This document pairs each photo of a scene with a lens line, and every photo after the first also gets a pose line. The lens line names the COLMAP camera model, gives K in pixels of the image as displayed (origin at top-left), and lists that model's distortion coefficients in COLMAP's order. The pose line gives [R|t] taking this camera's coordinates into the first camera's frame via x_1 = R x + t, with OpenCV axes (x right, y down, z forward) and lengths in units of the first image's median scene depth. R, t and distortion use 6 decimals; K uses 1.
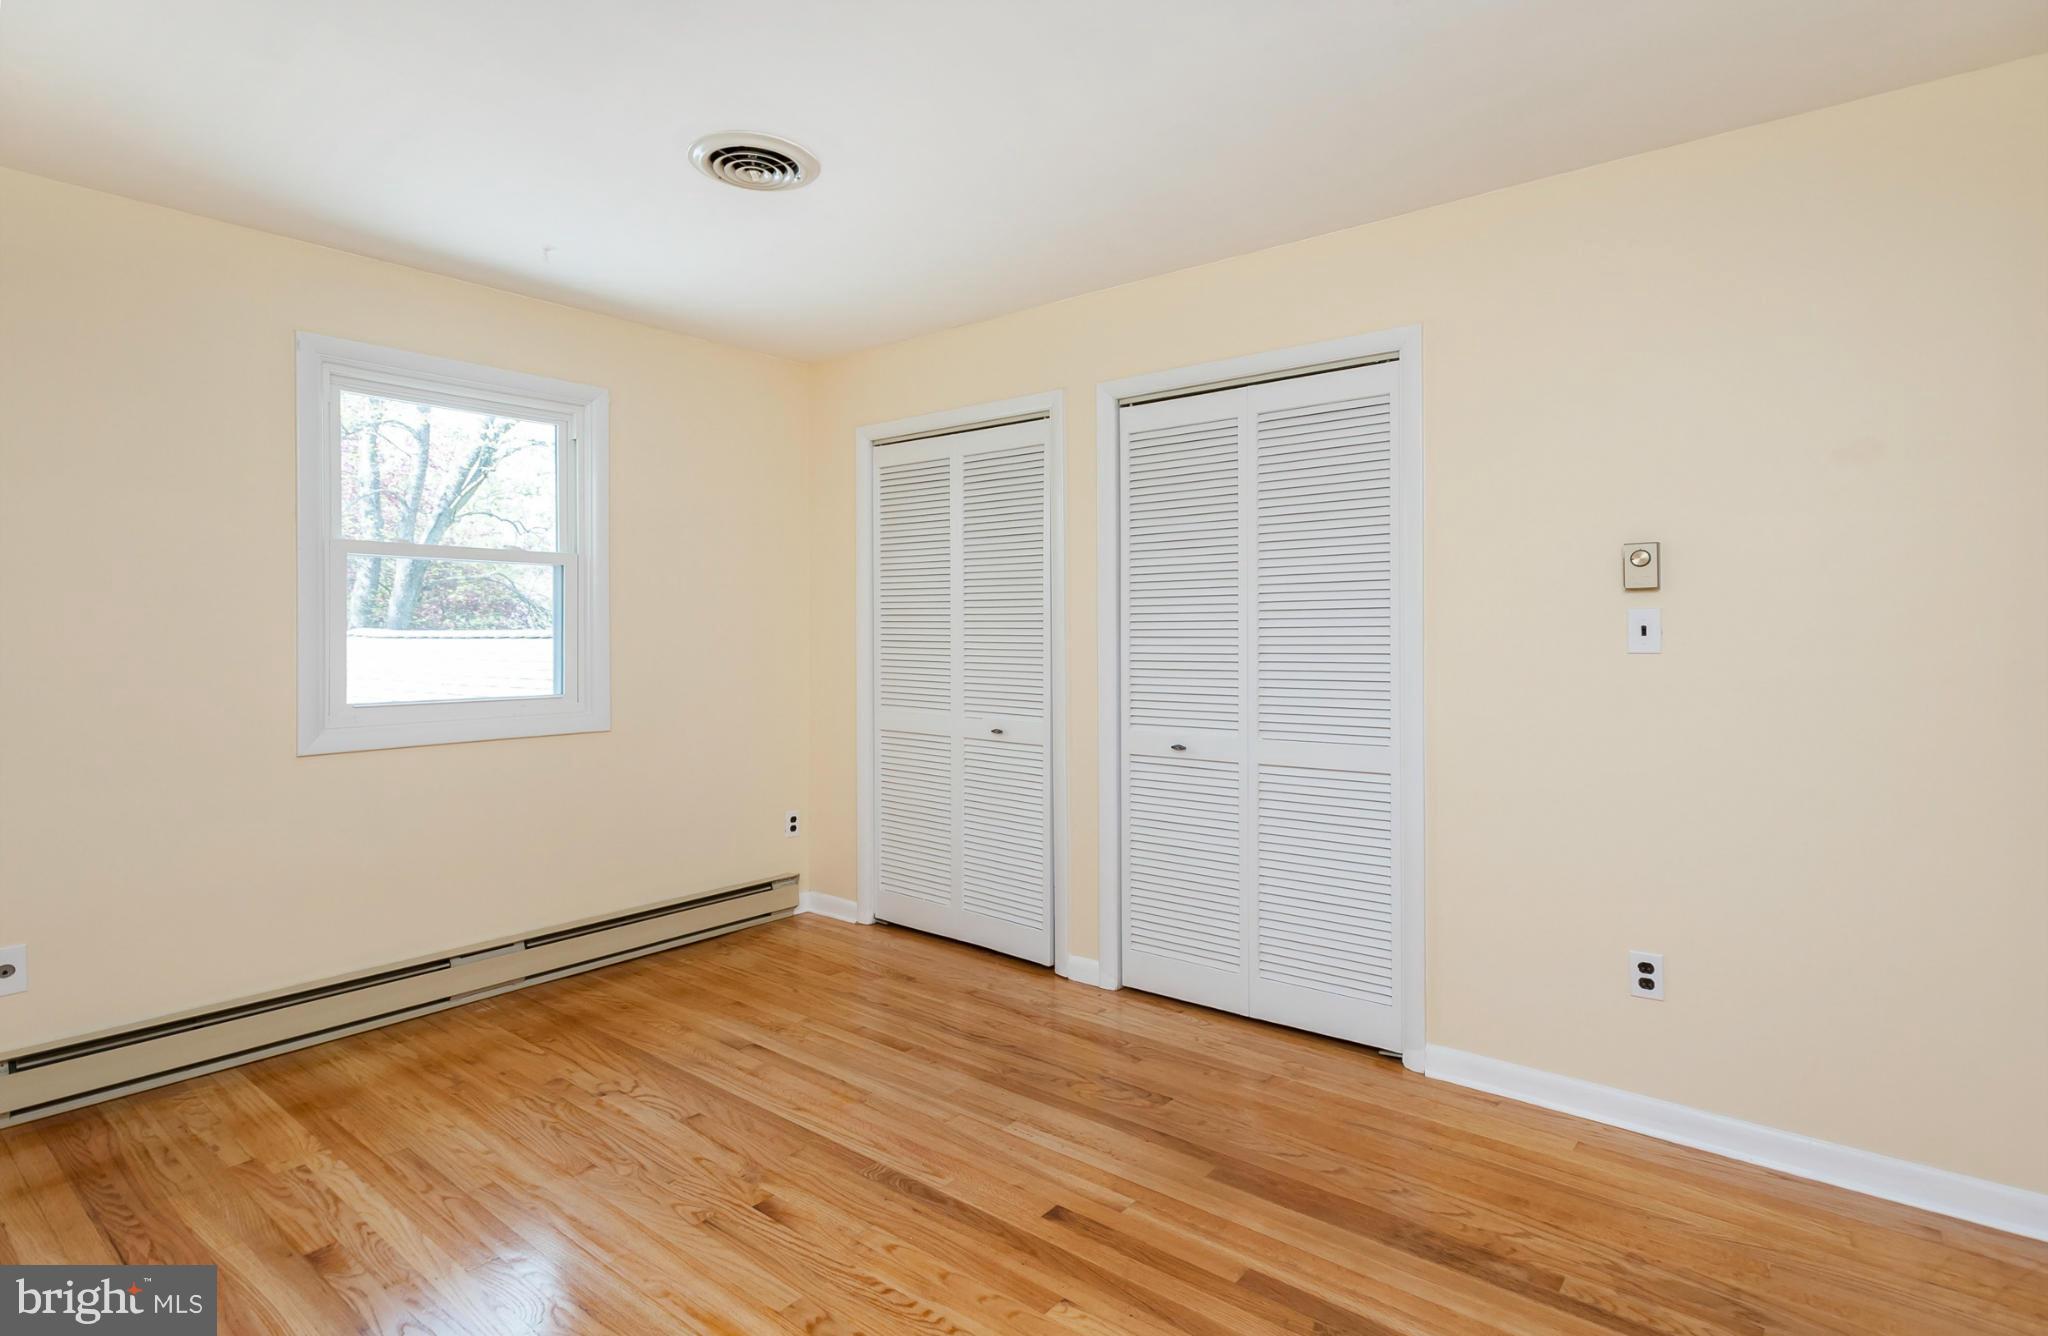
lens RADIAL K [[890.2, 0, 1023.5], [0, 890.2, 621.0], [0, 0, 1]] dist [0.001239, 0.000117]
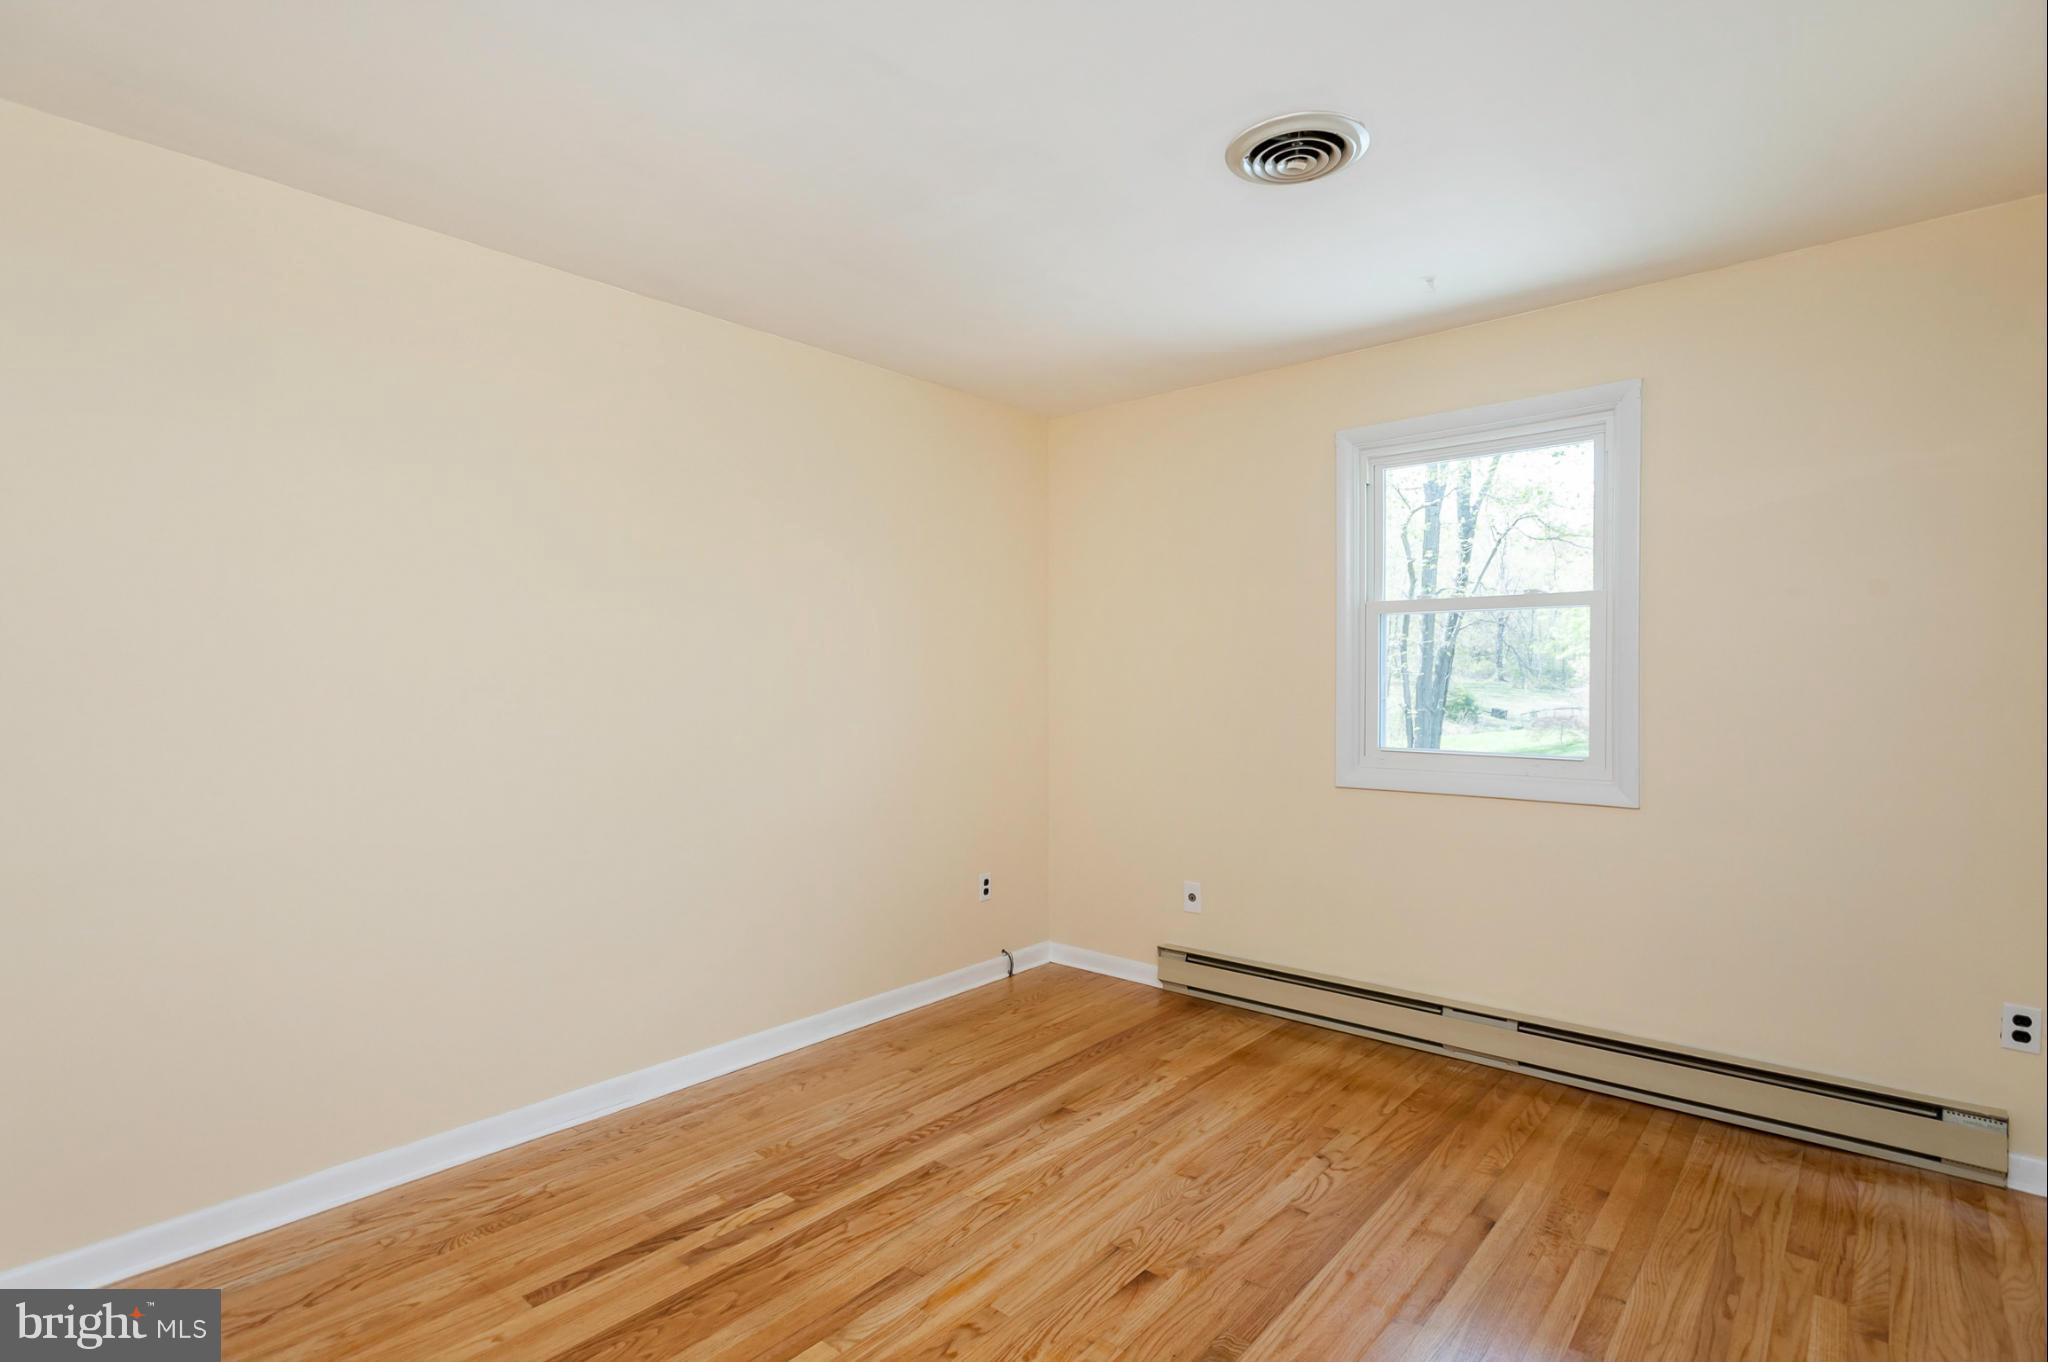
lens RADIAL K [[984.0, 0, 1018.8], [0, 984.0, 669.3], [0, 0, 1]] dist [0.004993, -0.000612]
pose [[0.048270, -0.009347, -0.998791, 0.521068], [0.013145, 0.999876, -0.008722, 0.000151], [0.998748, -0.012708, 0.048387, 0.541131]]
